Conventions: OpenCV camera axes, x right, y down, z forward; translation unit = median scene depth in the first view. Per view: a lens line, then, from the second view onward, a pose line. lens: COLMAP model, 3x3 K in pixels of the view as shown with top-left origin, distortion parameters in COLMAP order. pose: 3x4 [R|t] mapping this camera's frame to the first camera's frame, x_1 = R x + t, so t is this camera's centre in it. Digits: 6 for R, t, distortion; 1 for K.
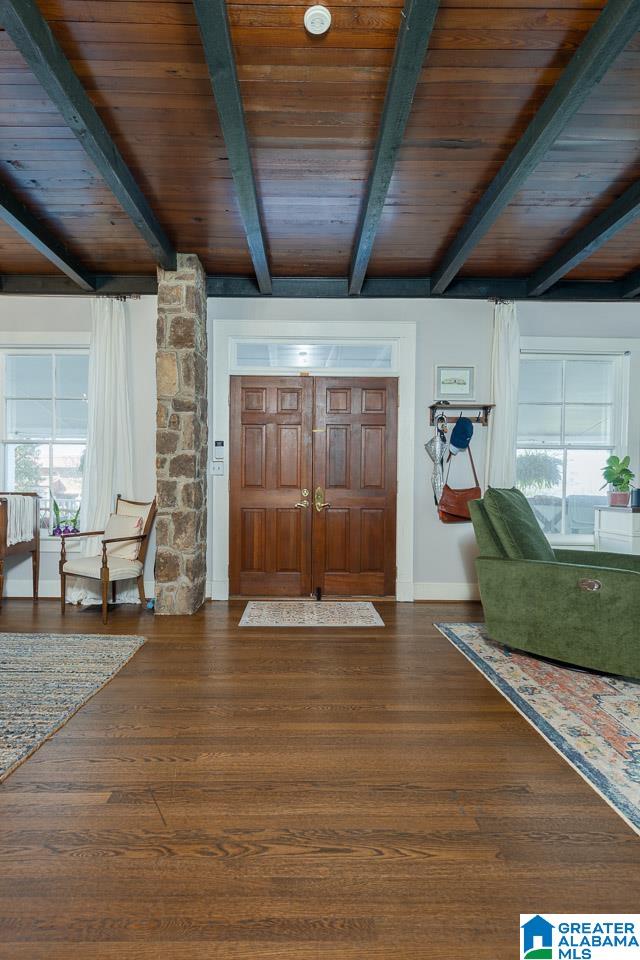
lens RADIAL K [[446.4, 0, 311.4], [0, 446.4, 488.6], [0, 0, 1]] dist [0.000117, -0.000144]
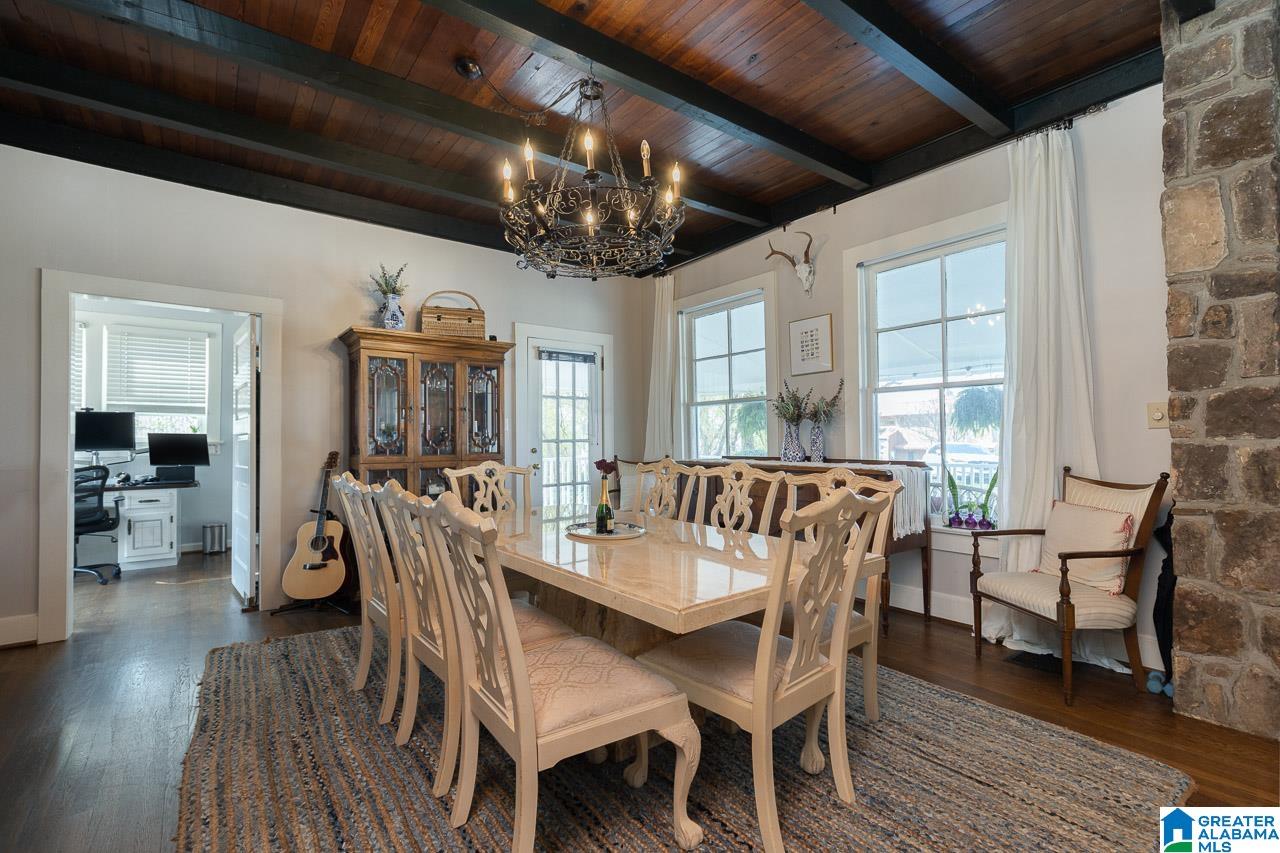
lens RADIAL K [[595.2, 0, 635.5], [0, 595.2, 431.8], [0, 0, 1]] dist [0.000117, -0.000144]
pose [[0.594961, -0.023327, -0.803416, -0.166881], [0.010161, 0.999717, -0.021502, -0.023871], [0.803690, 0.004629, 0.595030, 0.116290]]
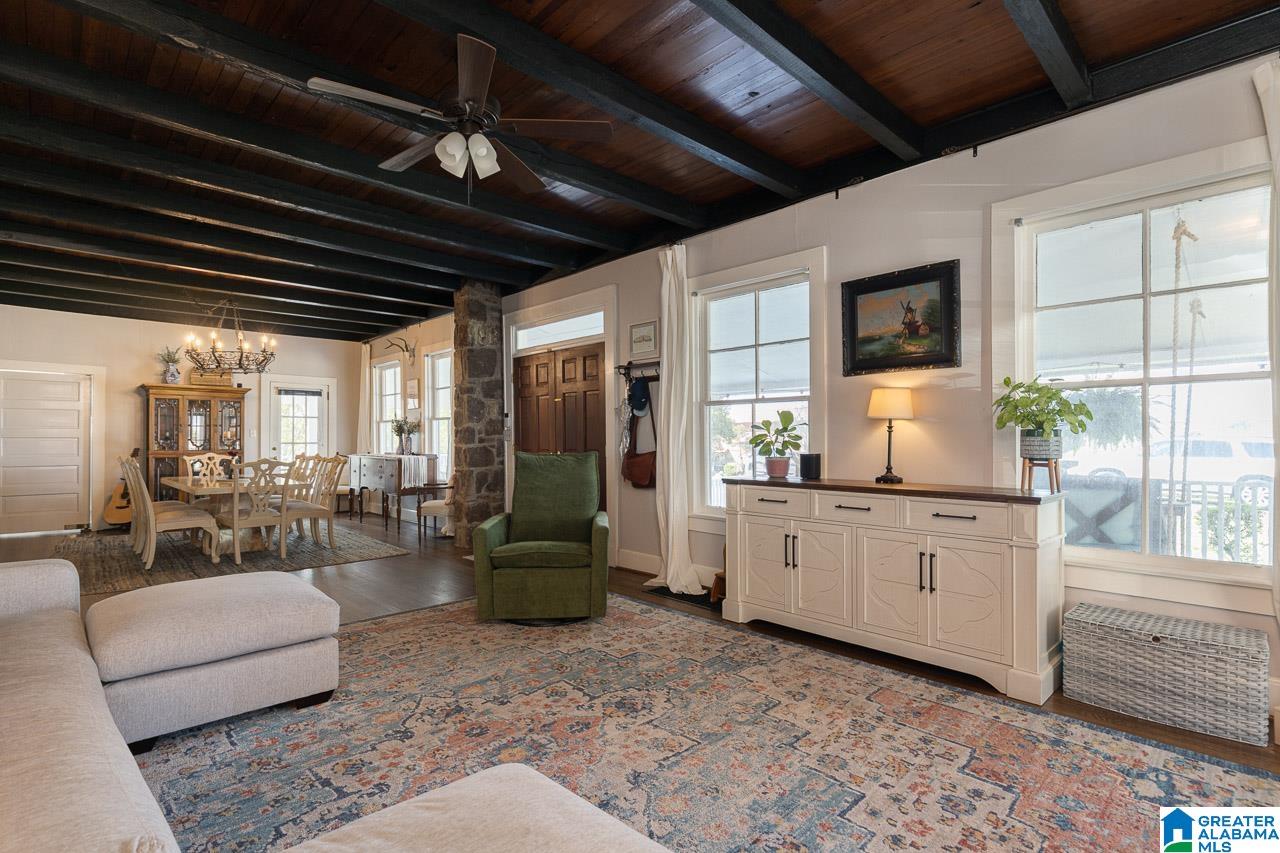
lens RADIAL K [[616.2, 0, 635.8], [0, 616.2, 436.0], [0, 0, 1]] dist [-0.002767, -0.000129]
pose [[0.689245, -0.014798, -0.724378, 1.370522], [0.003944, 0.999853, -0.016672, -0.016424], [0.724518, 0.008634, 0.689202, 0.109845]]
